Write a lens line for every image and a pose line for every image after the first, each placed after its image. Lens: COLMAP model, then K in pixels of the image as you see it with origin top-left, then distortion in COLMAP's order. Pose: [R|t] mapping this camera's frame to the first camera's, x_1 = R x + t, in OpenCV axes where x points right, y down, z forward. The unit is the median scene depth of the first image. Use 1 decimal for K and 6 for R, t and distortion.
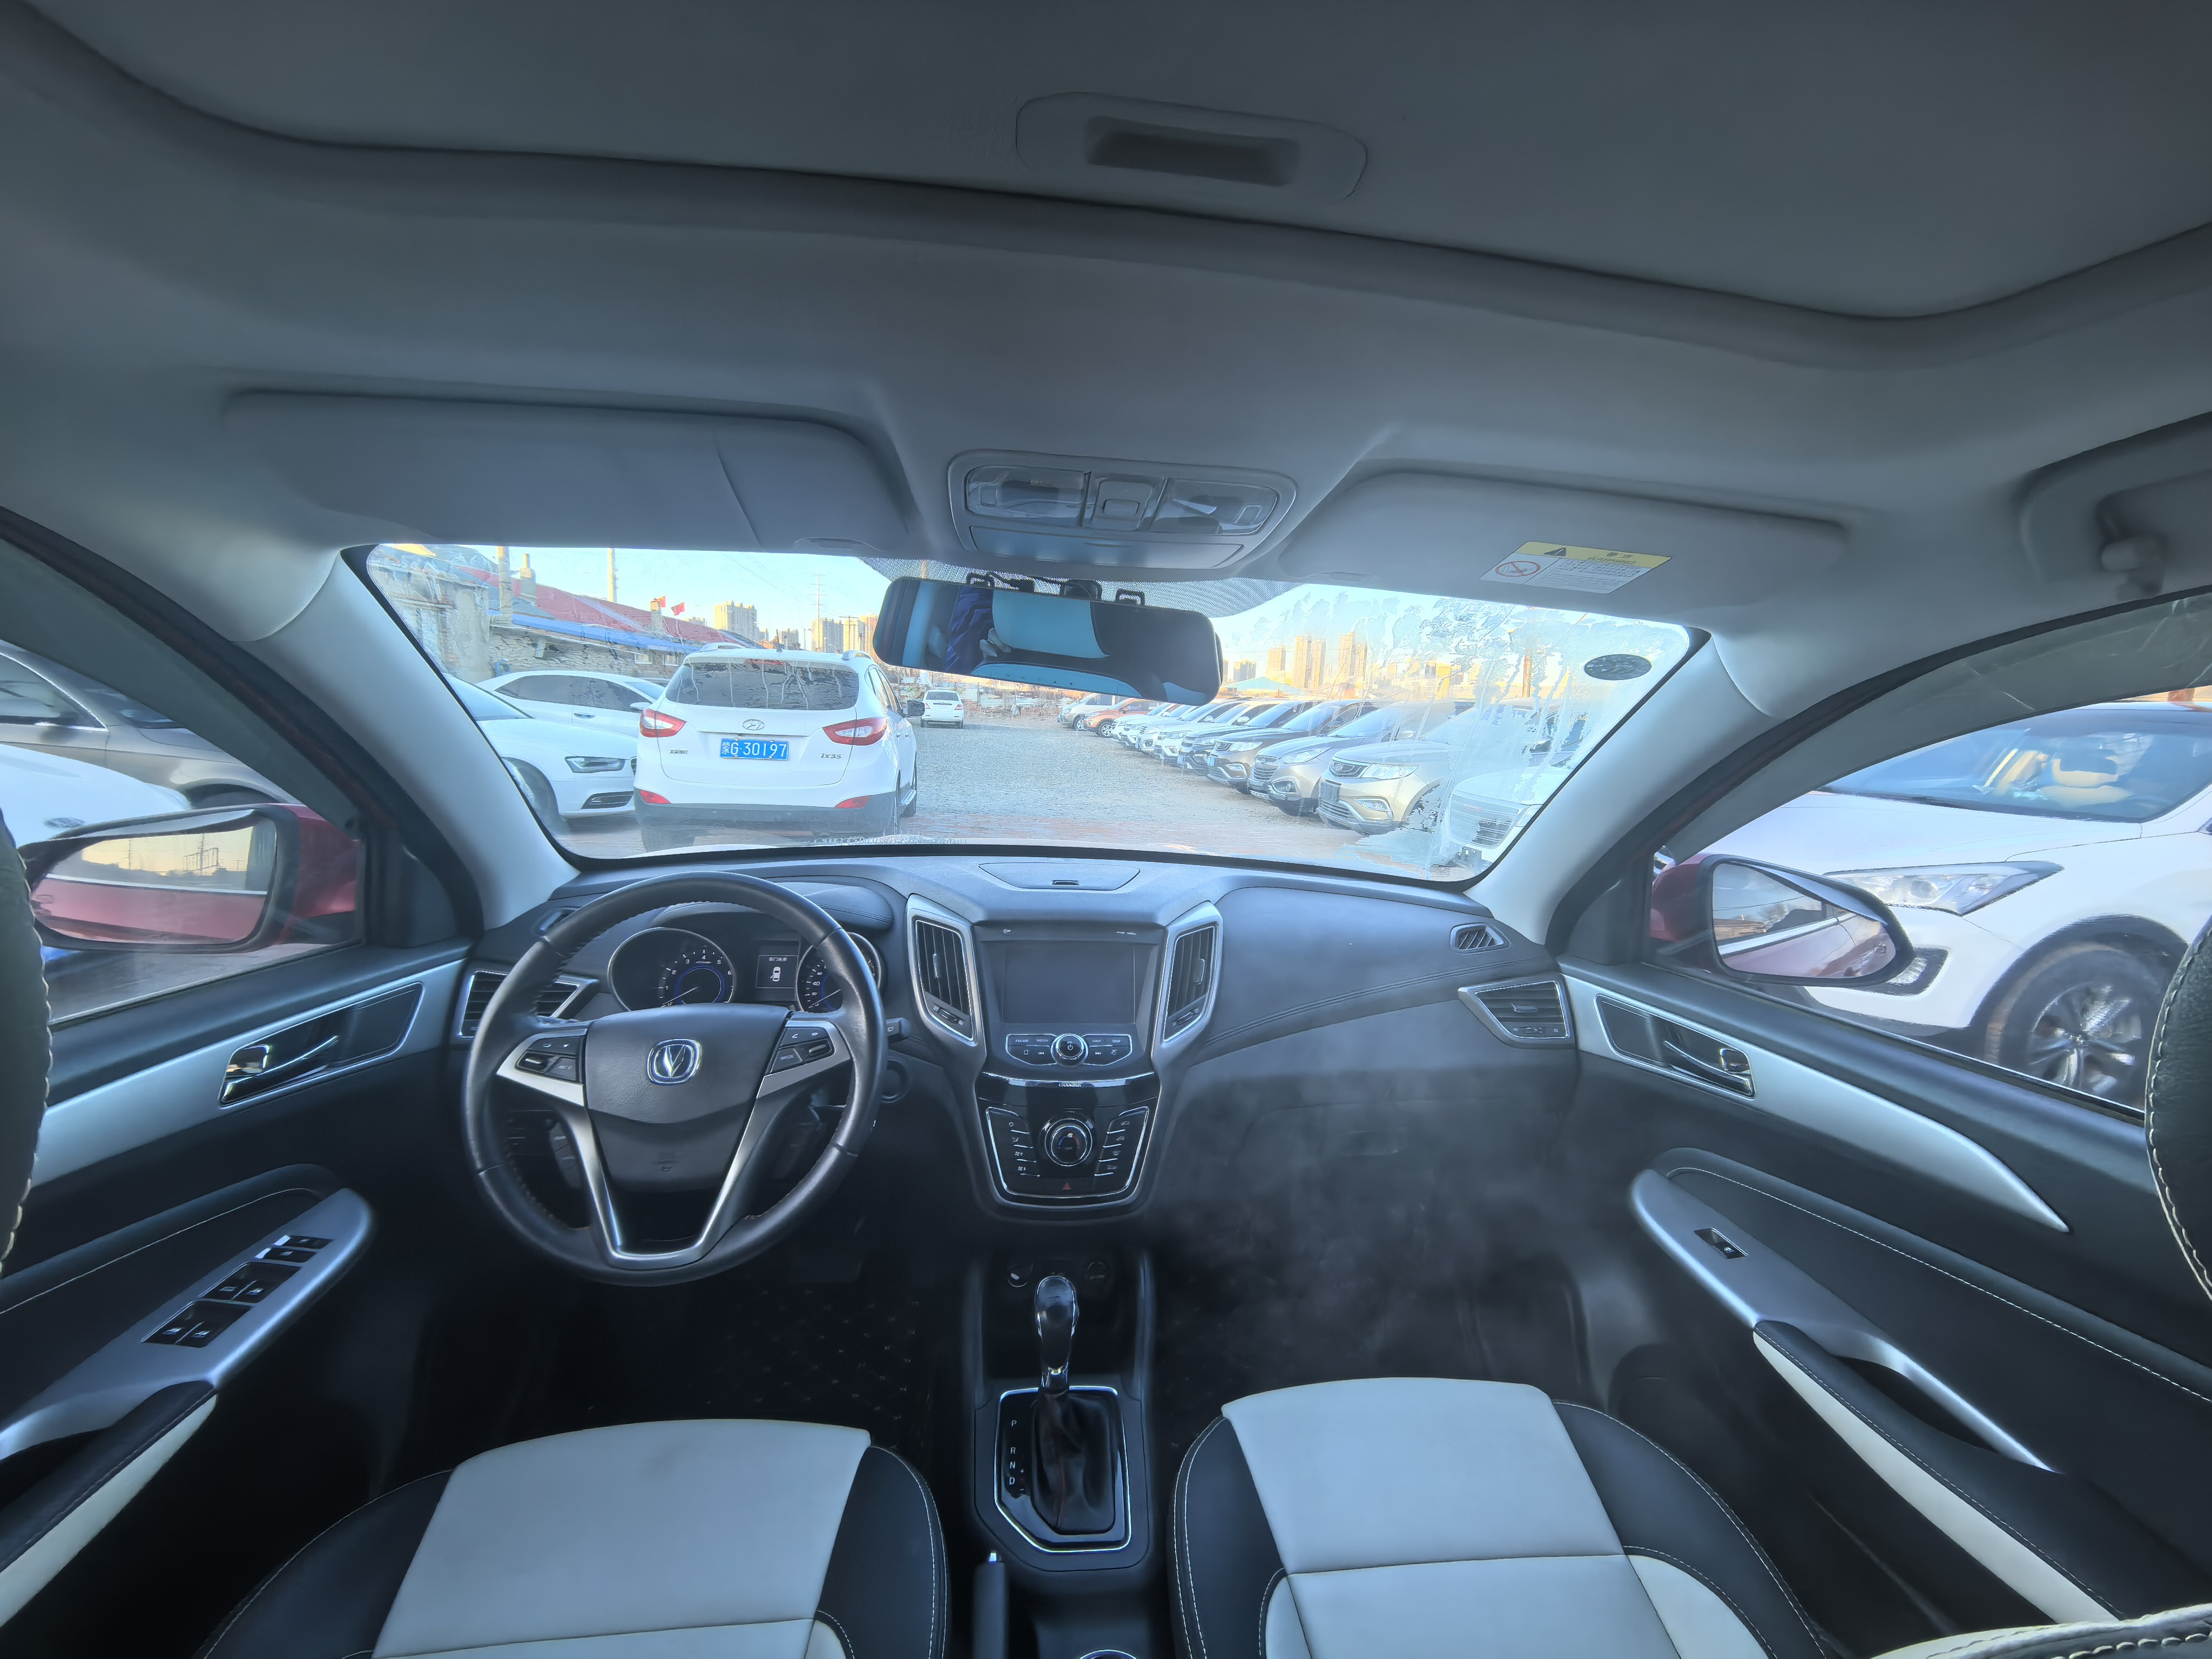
lens RADIAL K [[868.4, 0, 1104.9], [0, 868.4, 821.7], [0, 0, 1]] dist [-0.001144, -0.000129]
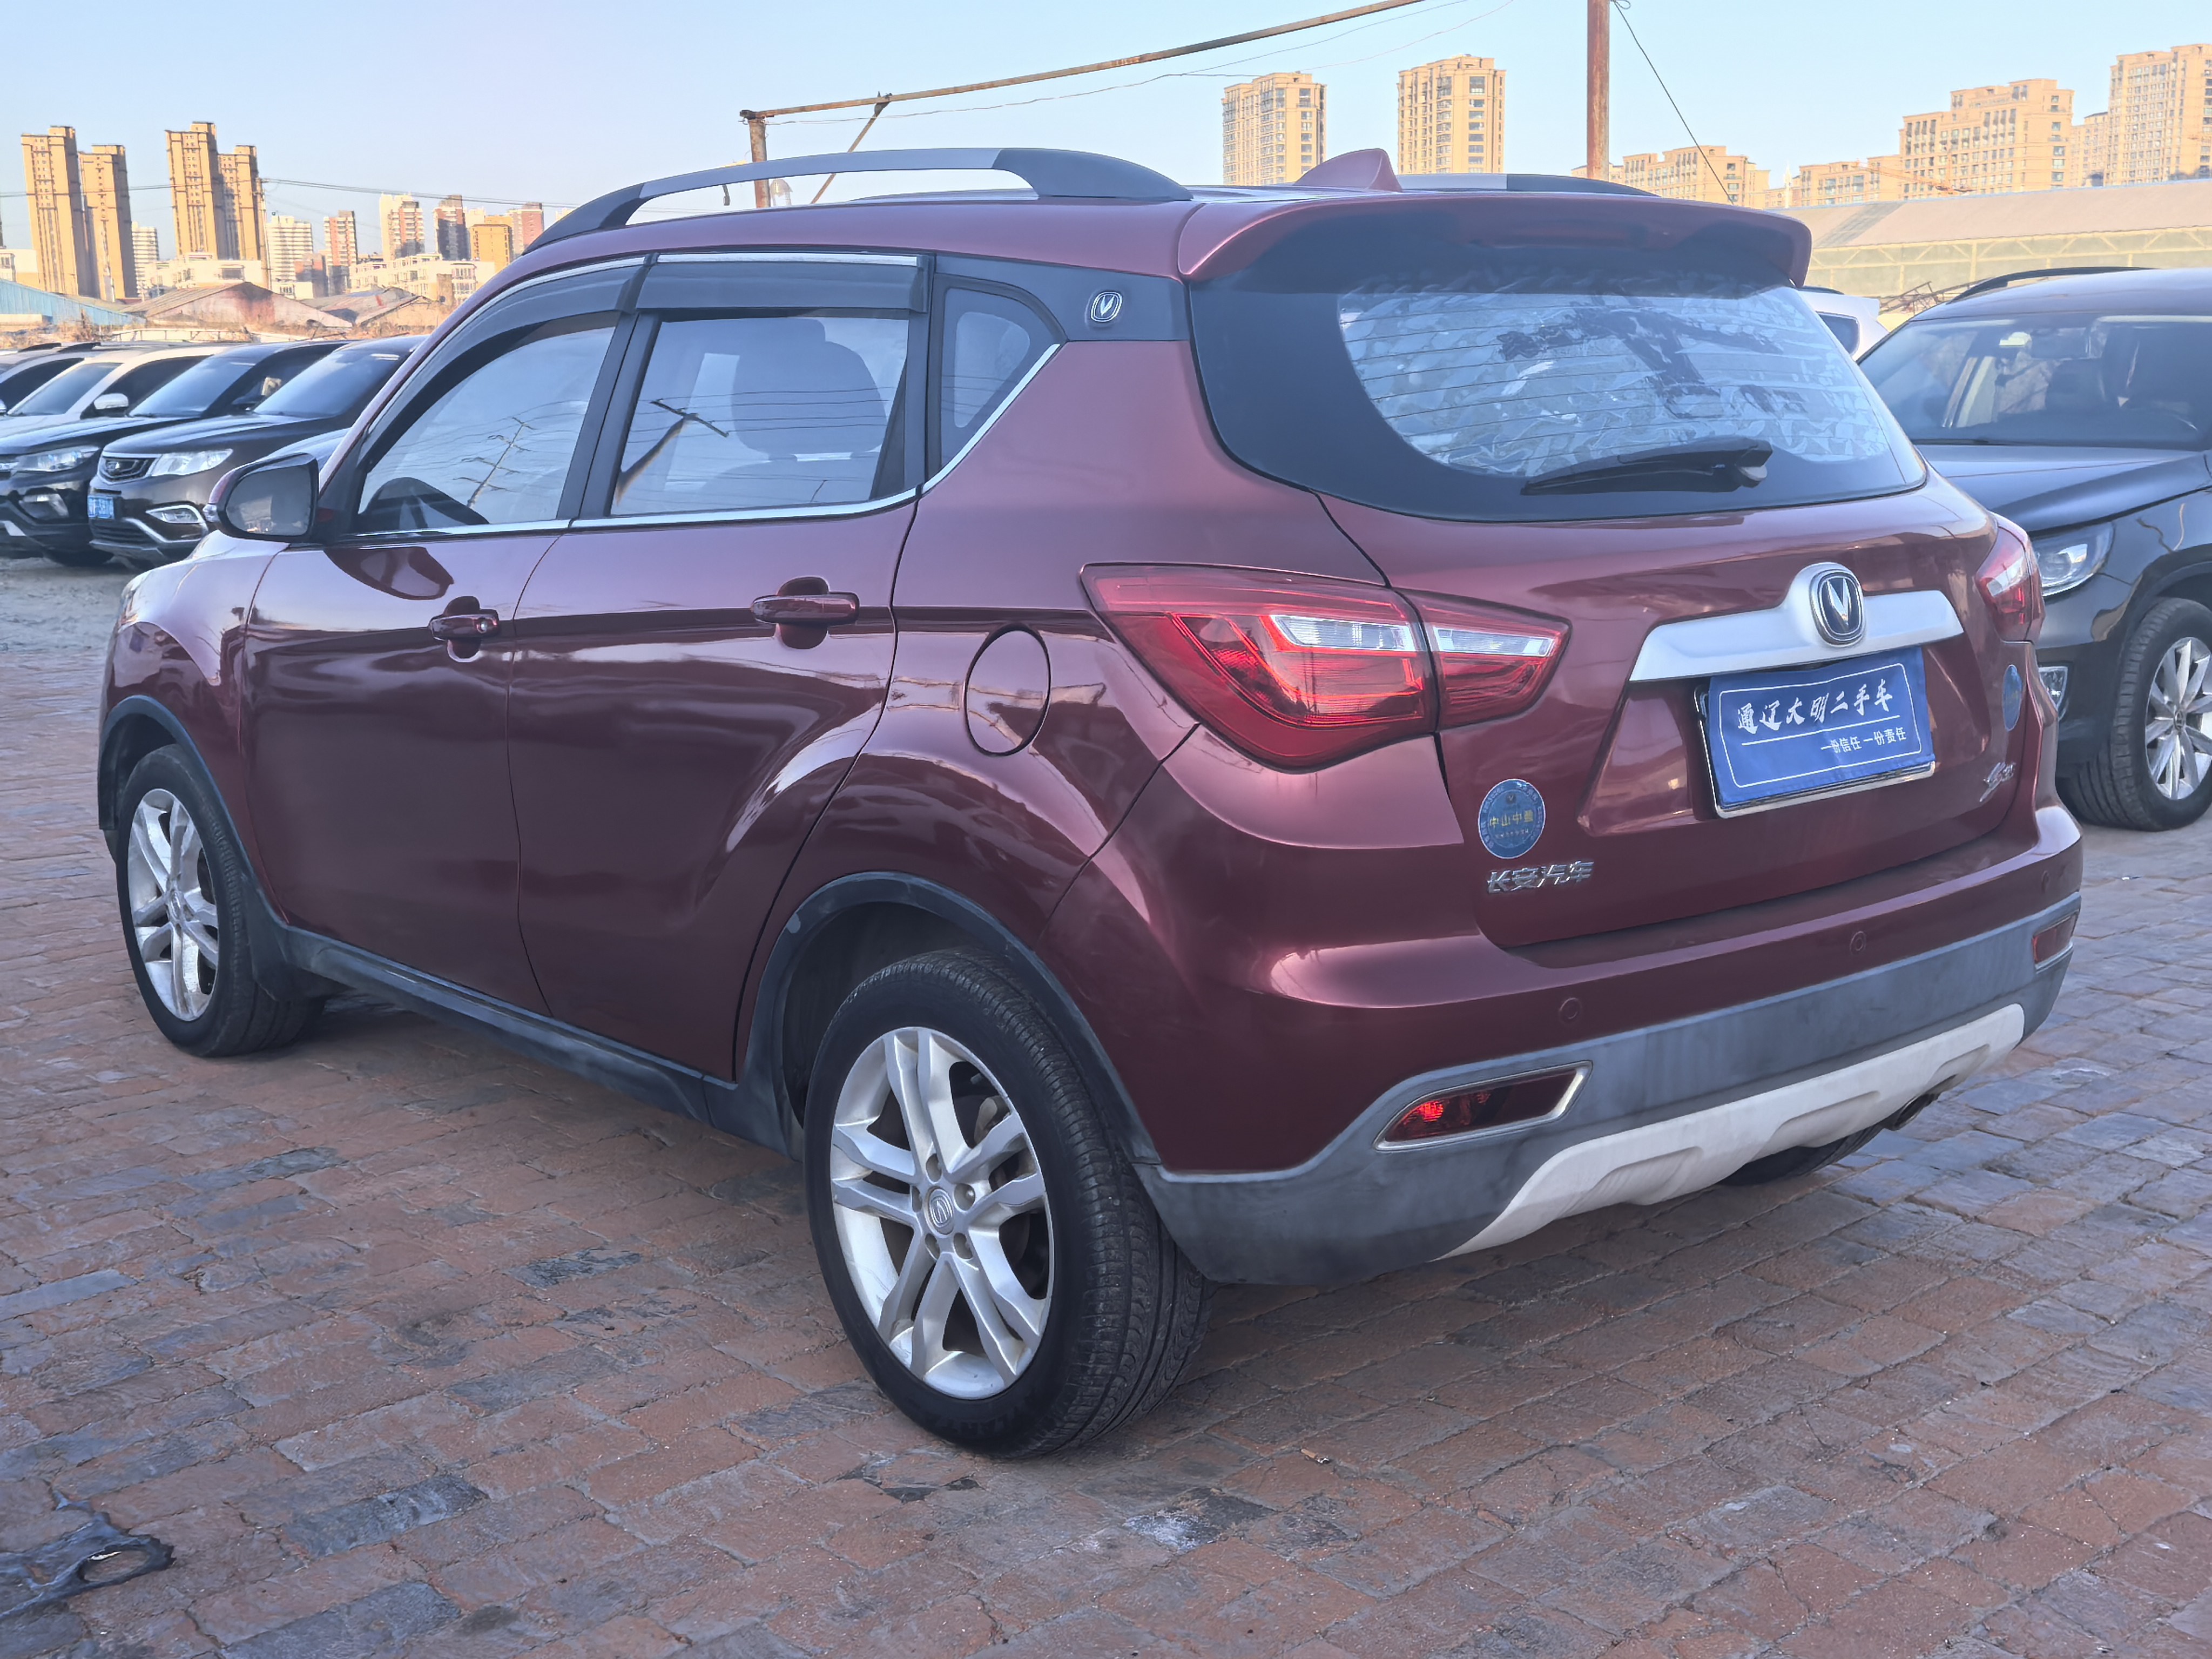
lens RADIAL K [[2508.3, 0, 1123.3], [0, 2508.3, 828.0], [0, 0, 1]] dist [0.051940, 0.000000]
pose [[0.820971, -0.161939, 0.547524, -2.211023], [0.131218, 0.986781, 0.095104, 0.409803], [-0.555688, -0.006233, 0.831368, -3.618361]]
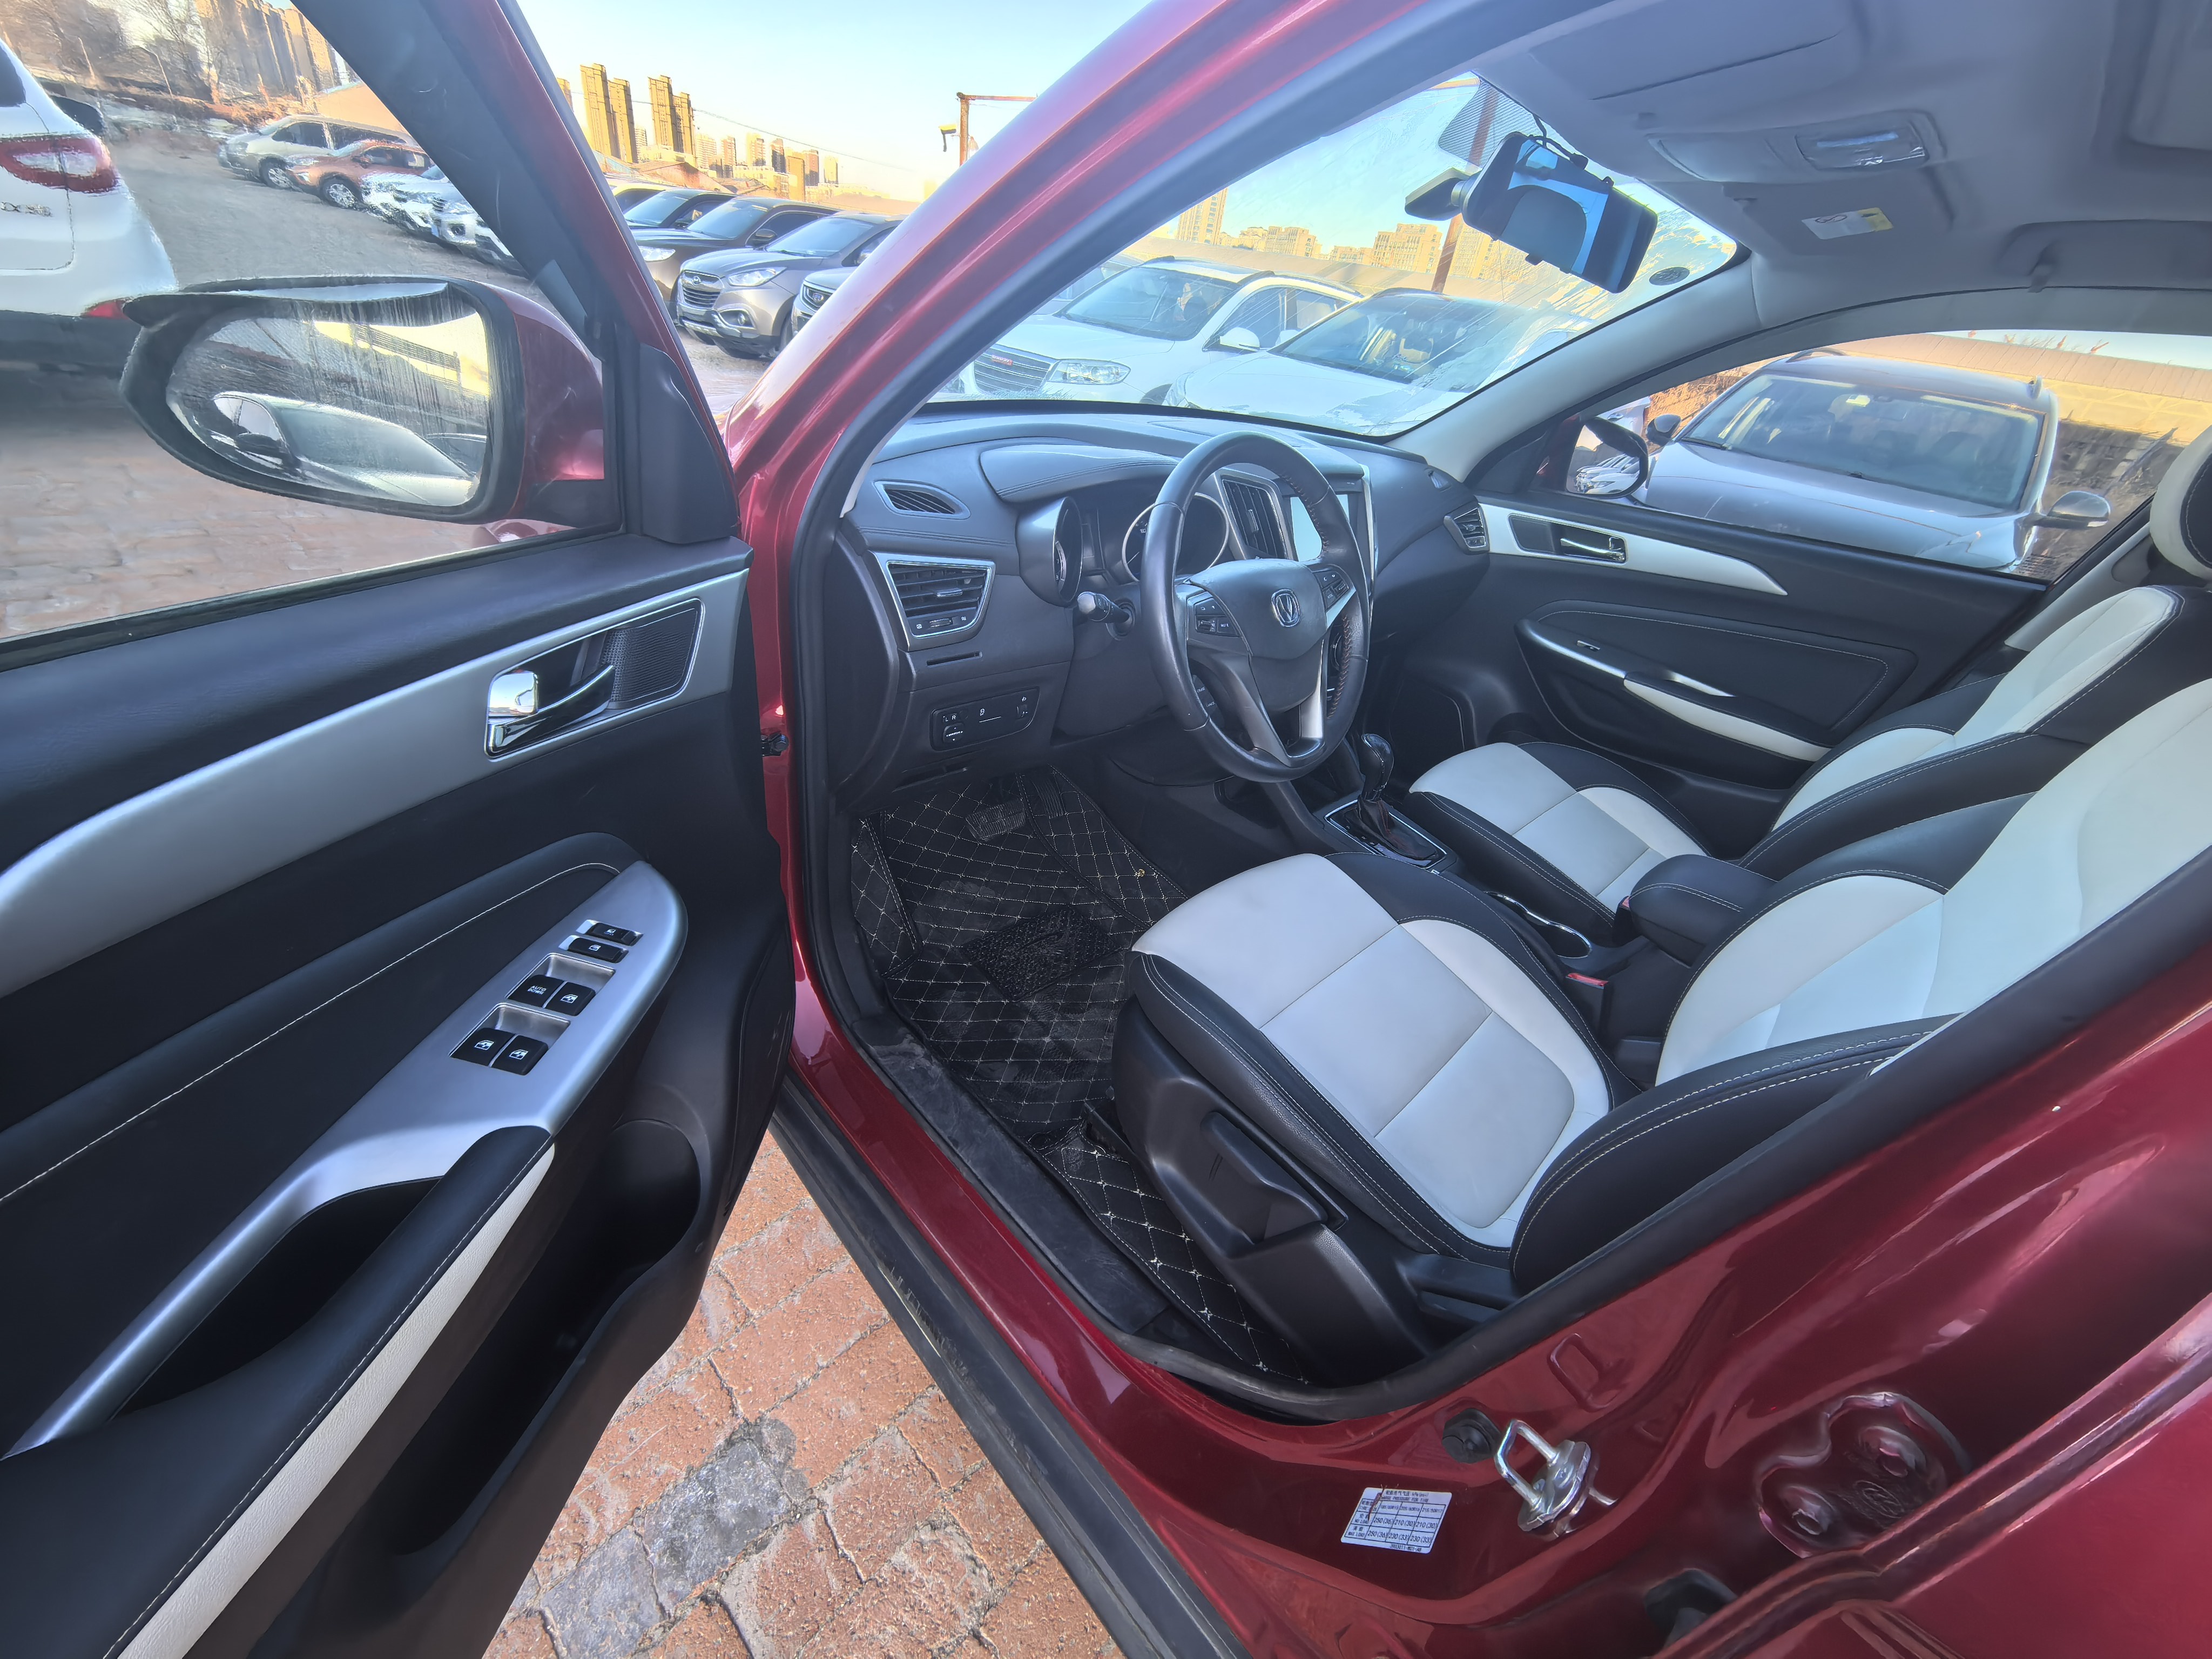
lens RADIAL K [[868.4, 0, 1124.3], [0, 868.4, 835.1], [0, 0, 1]] dist [-0.001144, -0.000129]
pose [[0.781542, -0.265700, 0.564443, -1.079970], [-0.032639, 0.886115, 0.462314, 0.014407], [-0.622998, -0.379741, 0.683864, 0.170653]]
